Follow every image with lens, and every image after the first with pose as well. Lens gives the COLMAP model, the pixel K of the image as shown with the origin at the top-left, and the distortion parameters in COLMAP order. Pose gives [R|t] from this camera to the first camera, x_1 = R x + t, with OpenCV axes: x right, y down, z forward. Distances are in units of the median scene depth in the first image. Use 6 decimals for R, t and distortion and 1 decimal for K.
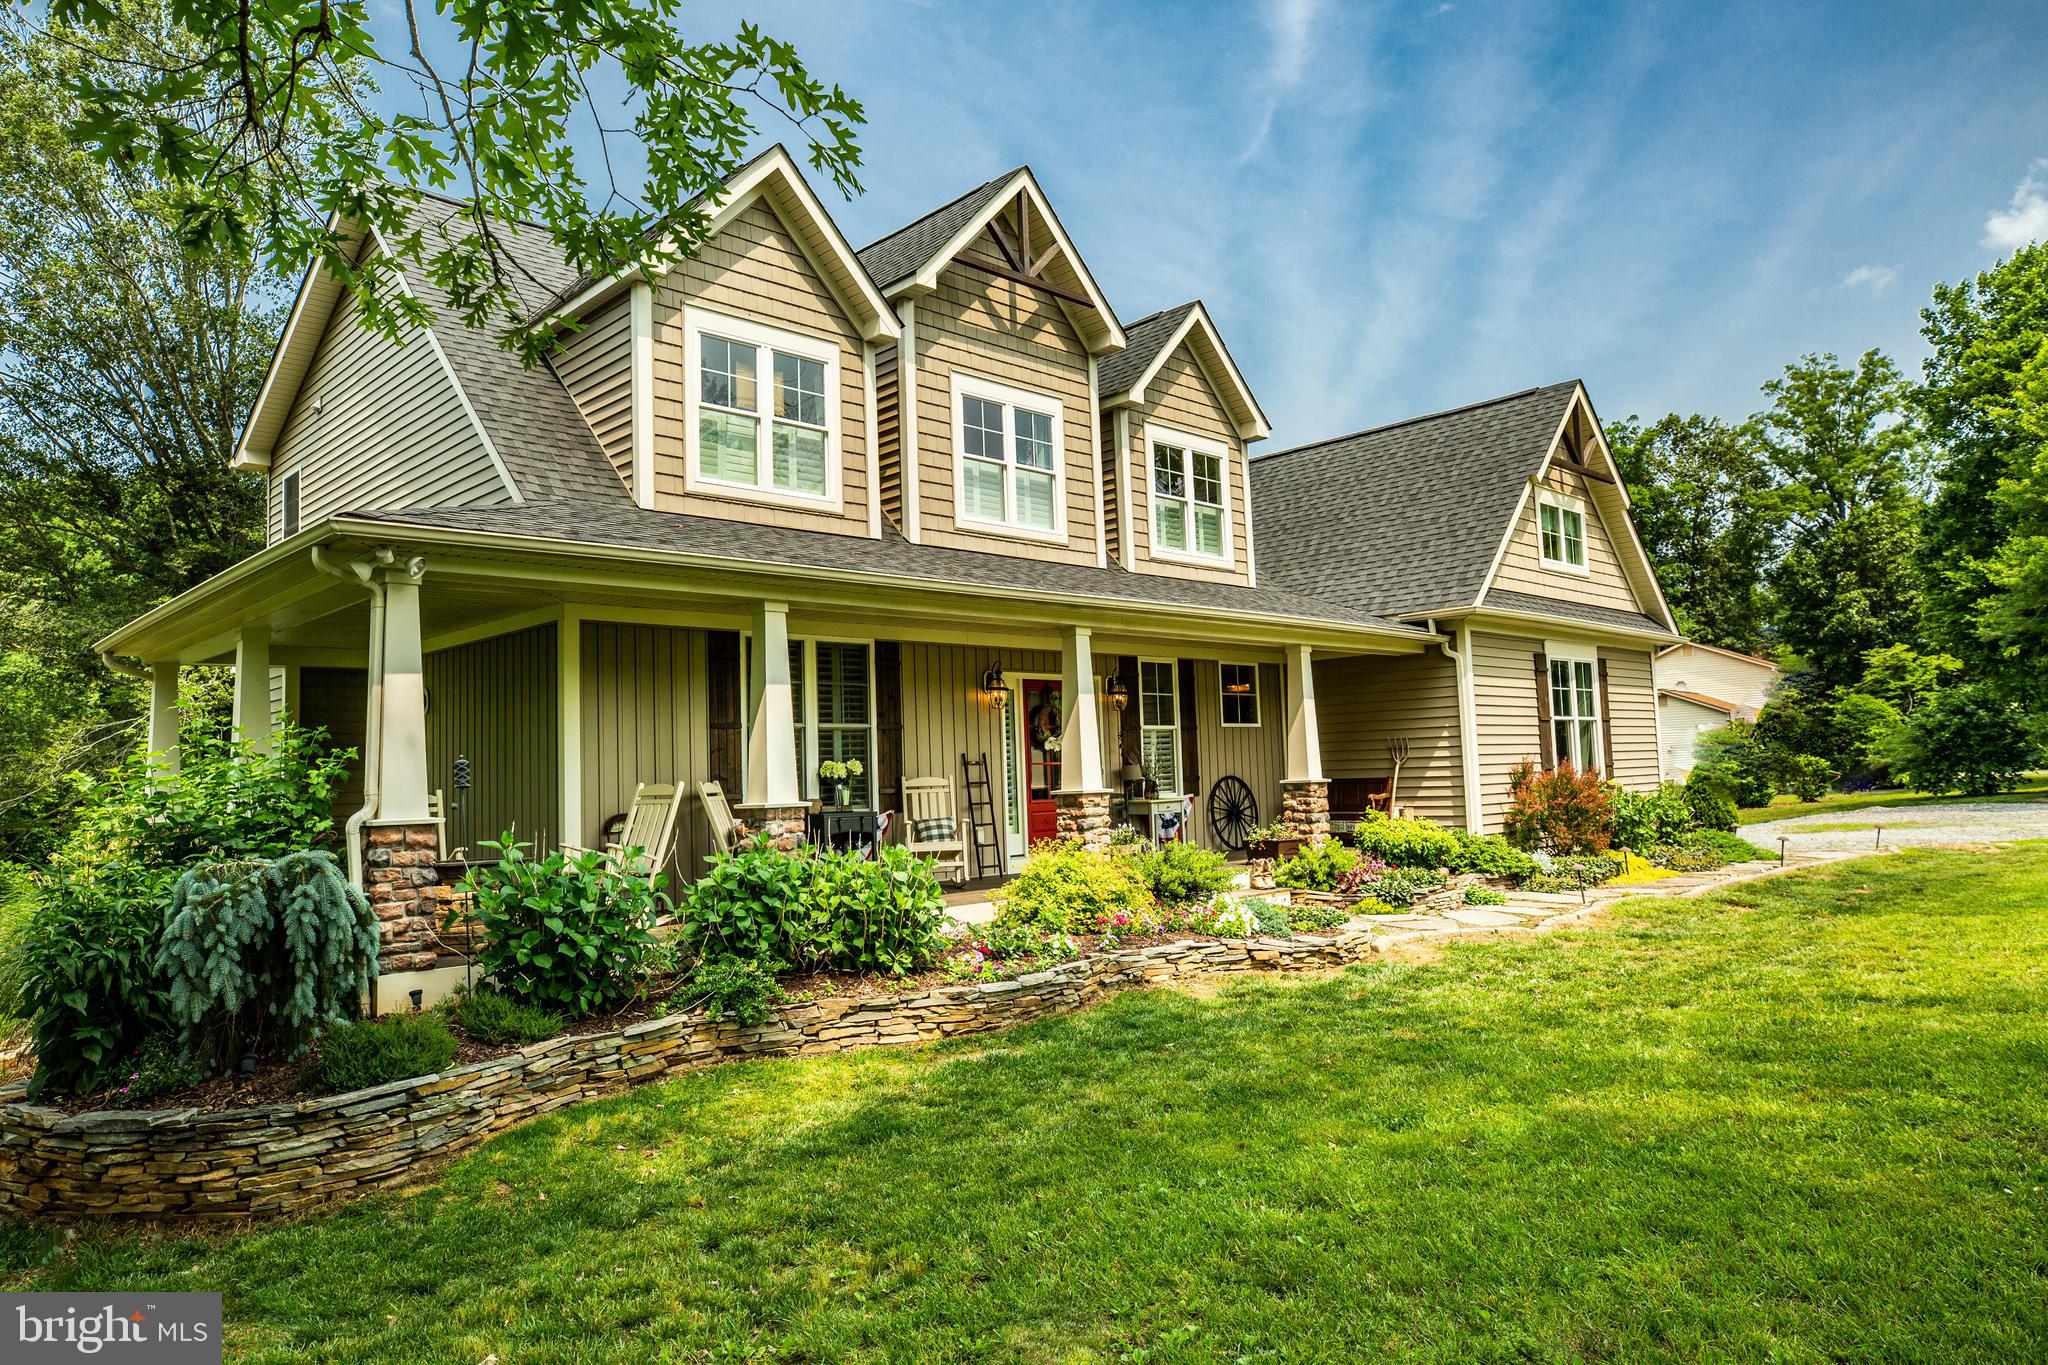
lens RADIAL K [[1299.8, 0, 1027.2], [0, 1299.8, 675.5], [0, 0, 1]] dist [-0.001977, 0.001777]
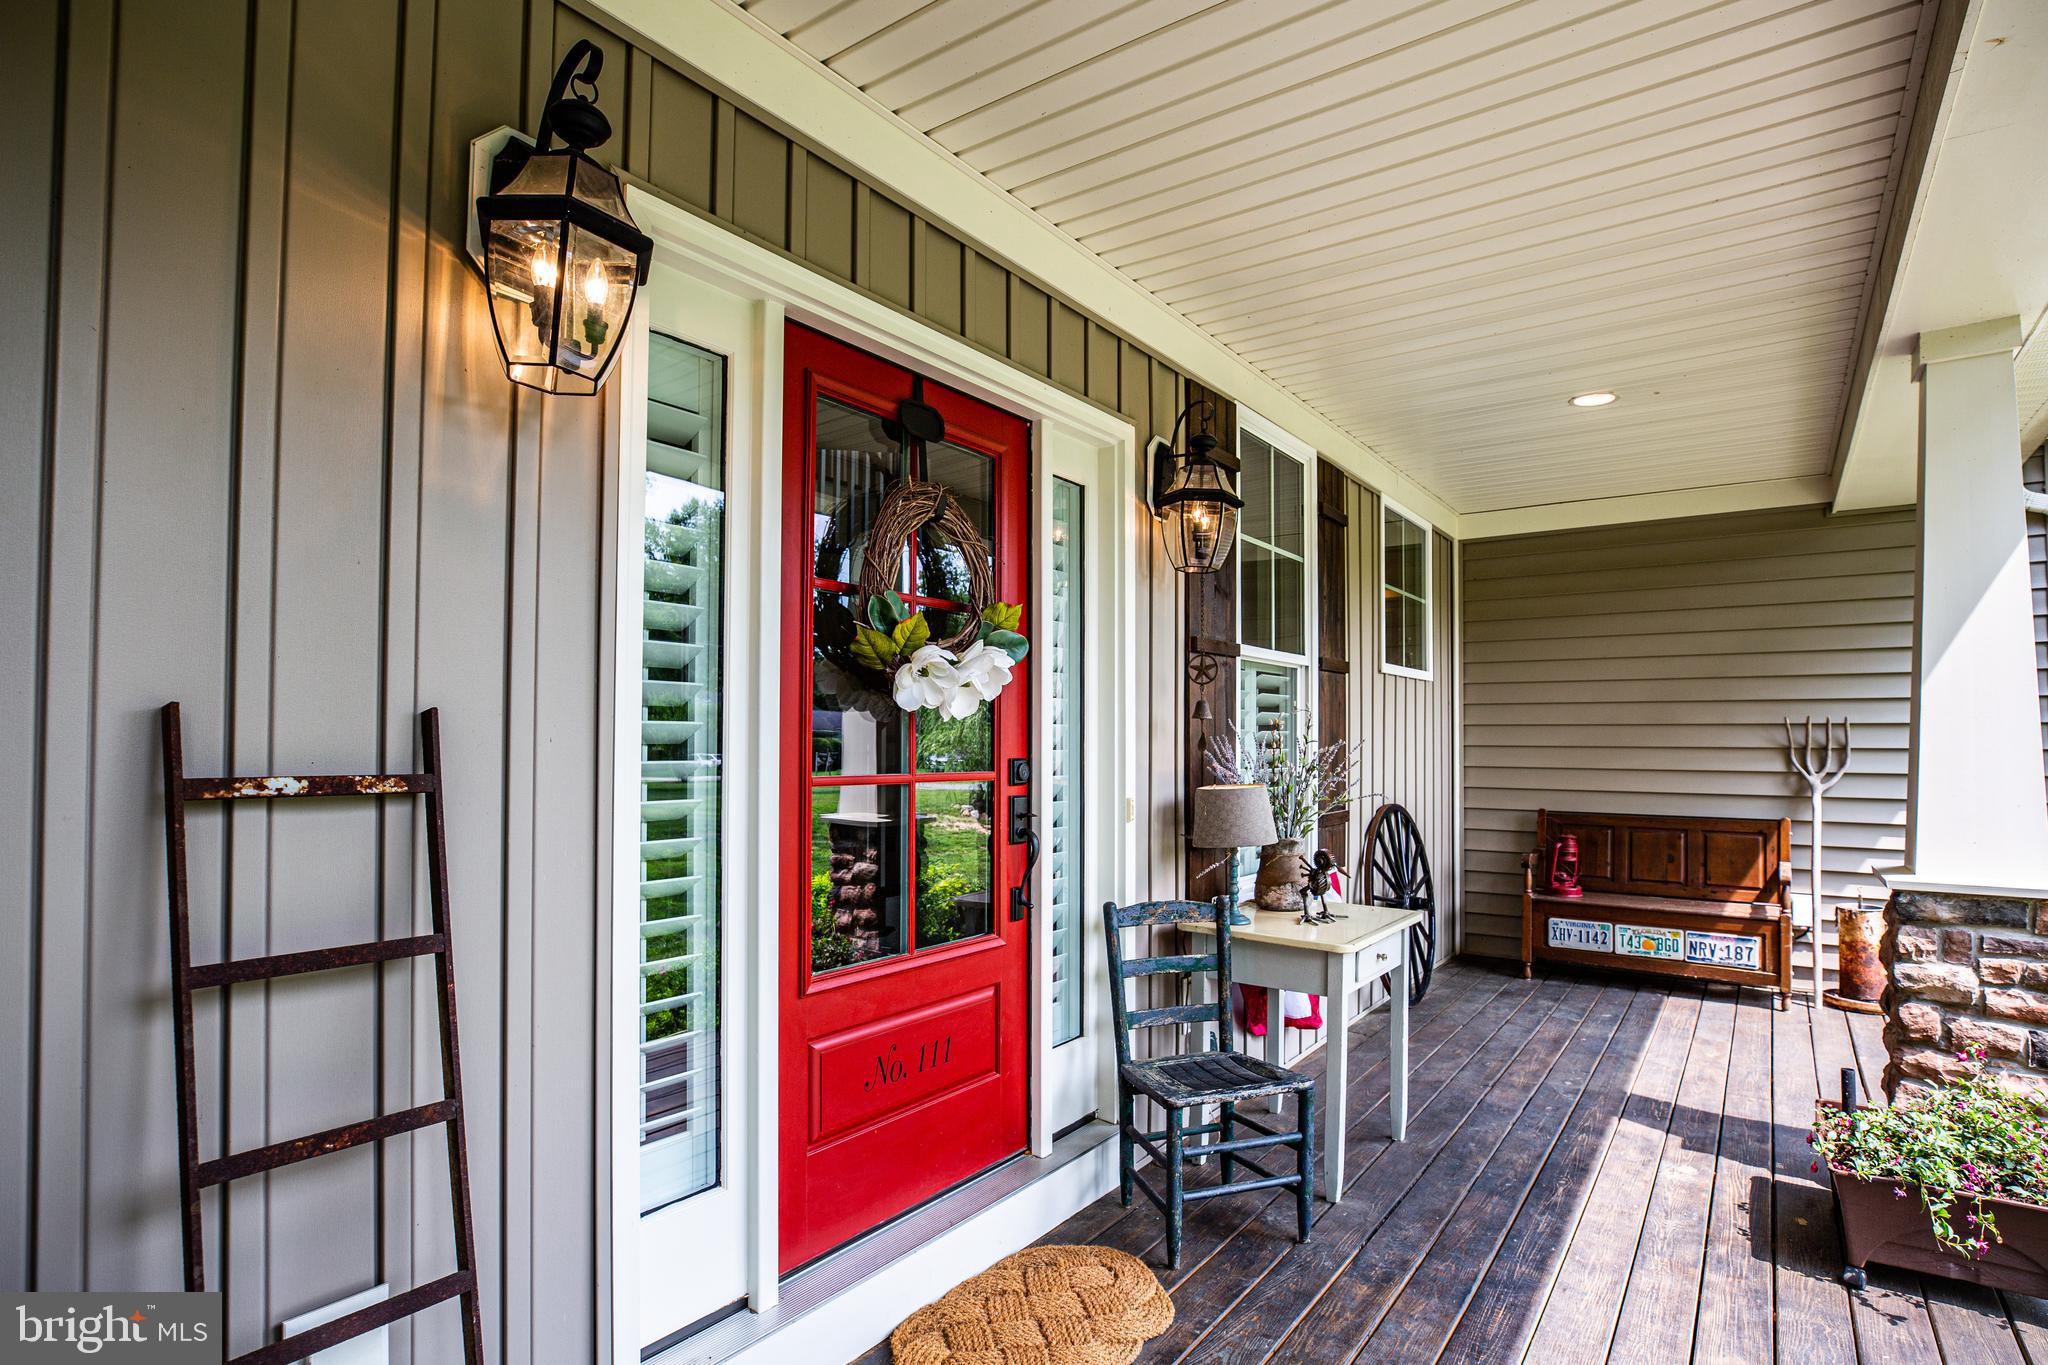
lens RADIAL K [[1029.7, 0, 1052.0], [0, 1029.7, 736.0], [0, 0, 1]] dist [-0.002521, 0.002643]
pose [[0.983043, 0.034905, 0.180021, 0.008200], [-0.046993, 0.996886, 0.063324, 0.049242], [-0.177250, -0.070710, 0.981622, 0.827512]]
